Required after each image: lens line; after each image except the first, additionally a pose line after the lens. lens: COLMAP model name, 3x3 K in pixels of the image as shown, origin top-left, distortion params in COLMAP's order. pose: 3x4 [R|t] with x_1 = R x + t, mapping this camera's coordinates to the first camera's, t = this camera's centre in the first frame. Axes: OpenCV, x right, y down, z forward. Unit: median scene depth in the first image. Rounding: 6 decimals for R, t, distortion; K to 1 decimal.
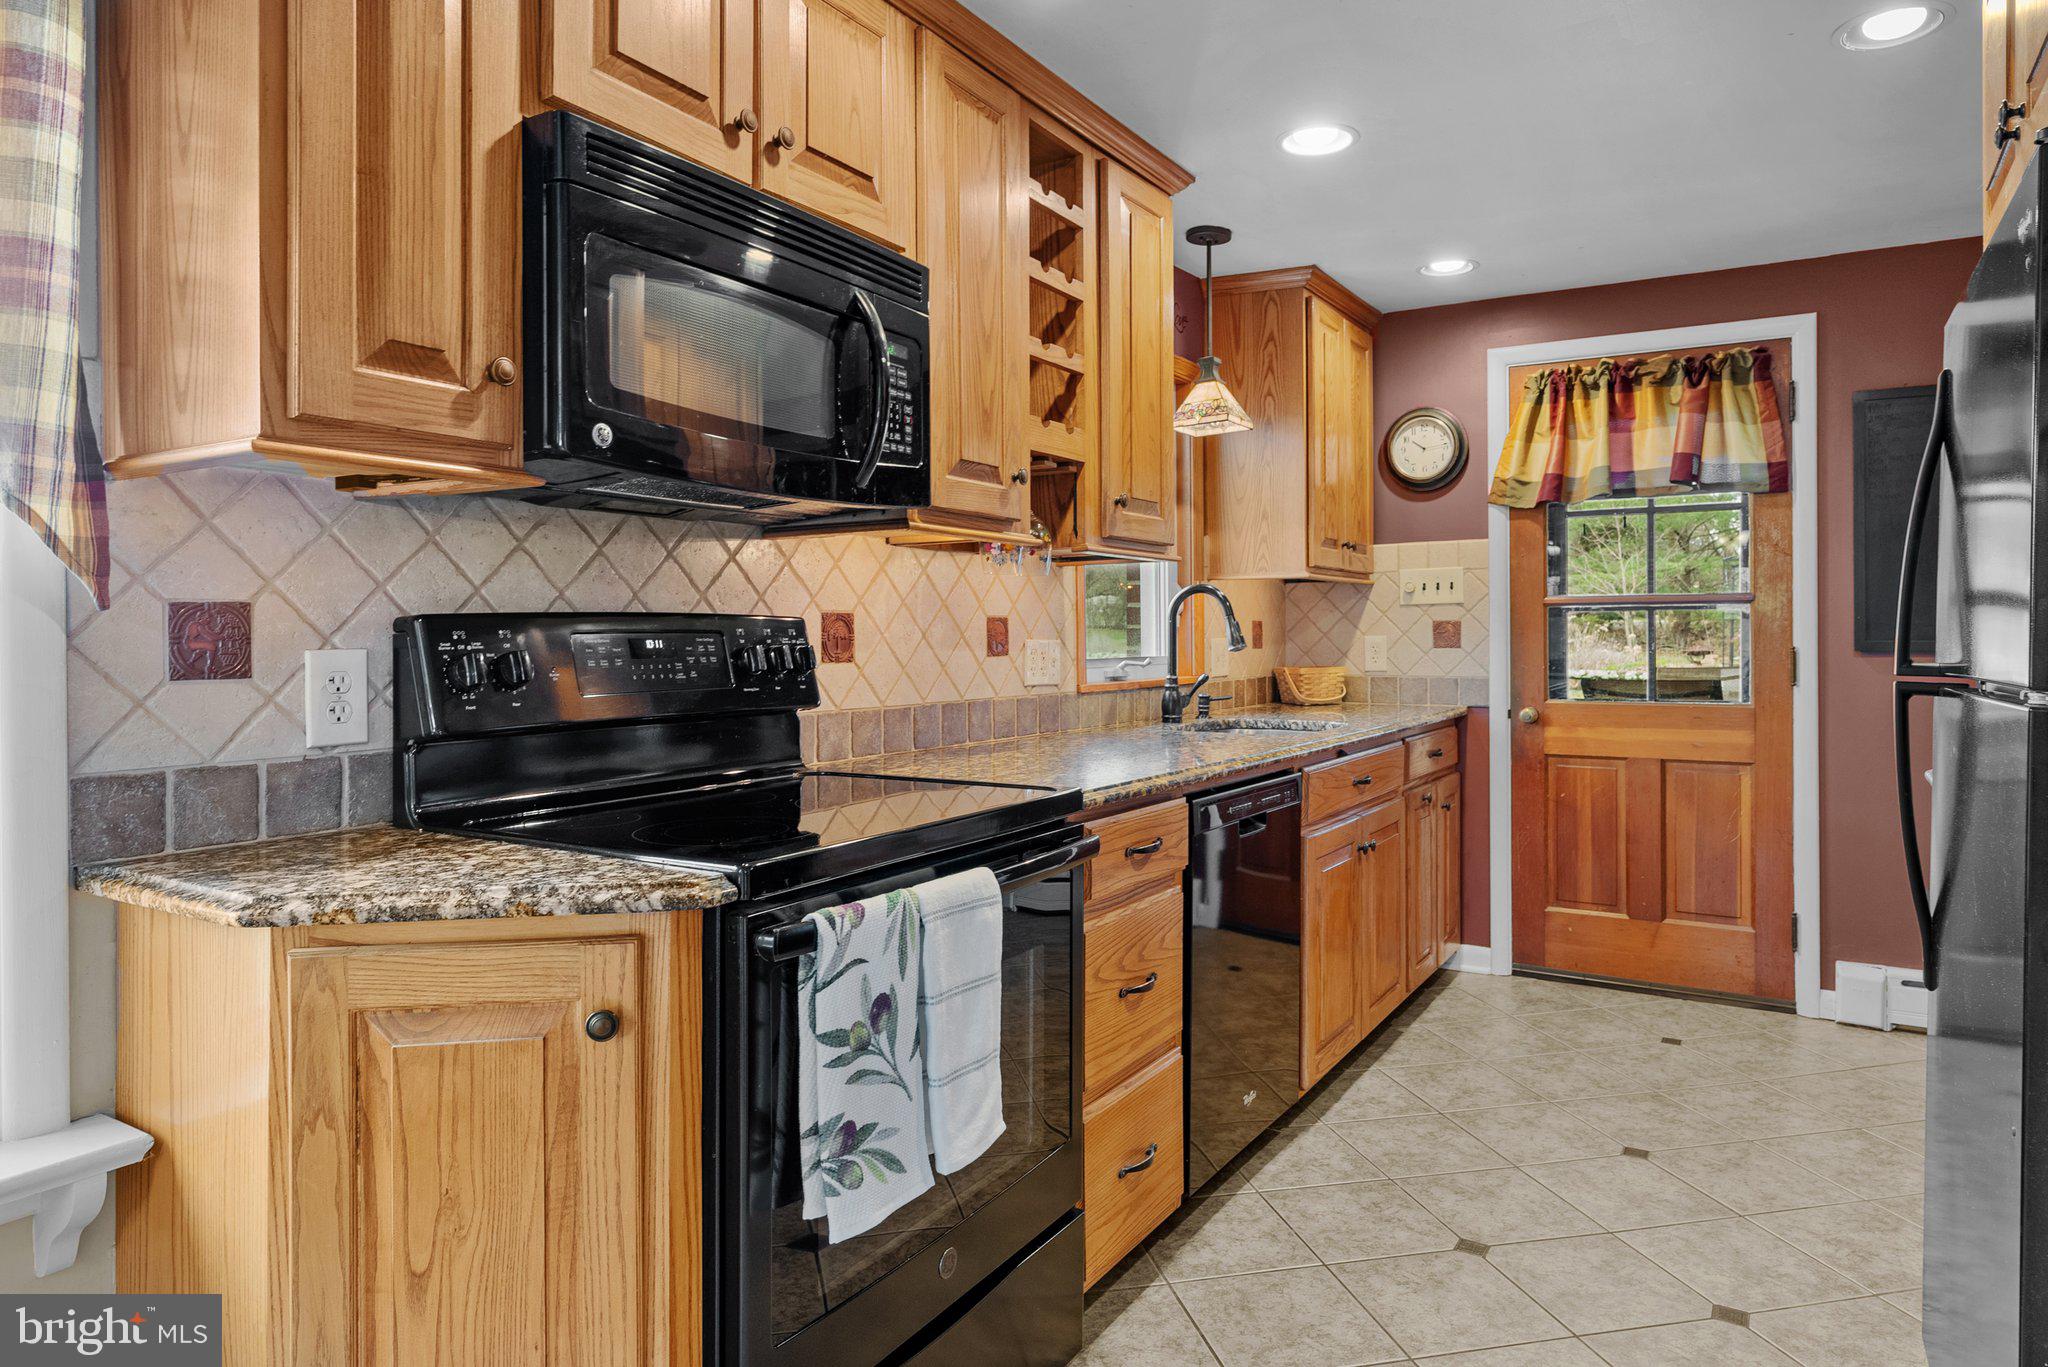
lens RADIAL K [[1232.9, 0, 1026.2], [0, 1232.9, 633.8], [0, 0, 1]] dist [-0.007051, 0.003787]
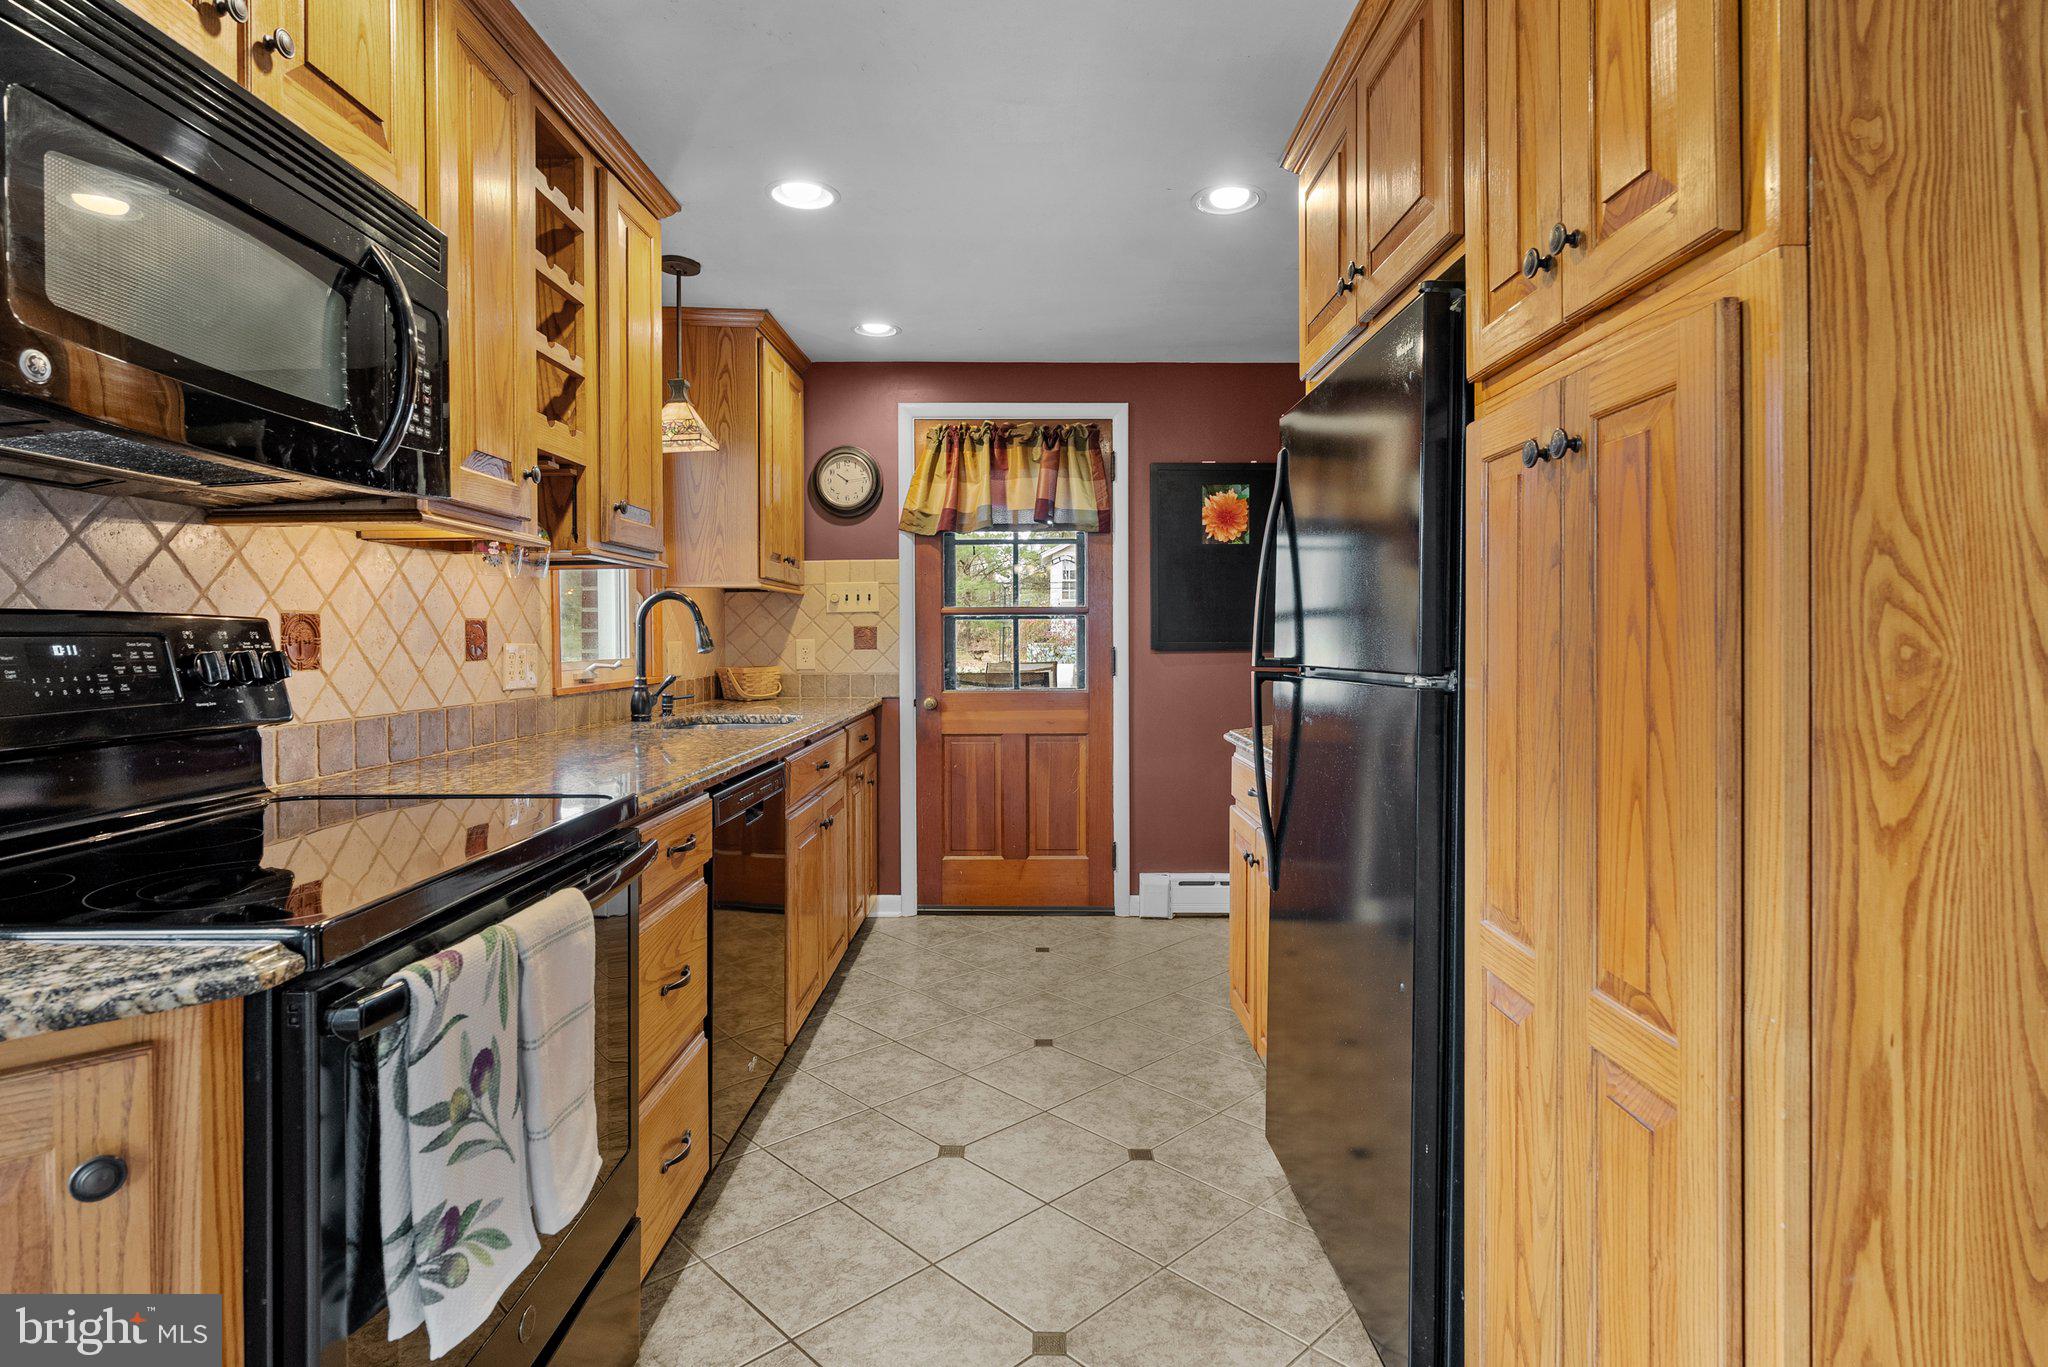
lens RADIAL K [[1043.1, 0, 1018.3], [0, 1043.1, 645.6], [0, 0, 1]] dist [-0.010548, 0.004437]
pose [[0.856169, -0.004242, 0.516678, -0.097116], [0.000350, 0.999971, 0.007630, 0.000493], [-0.516696, -0.006352, 0.856146, 0.100480]]
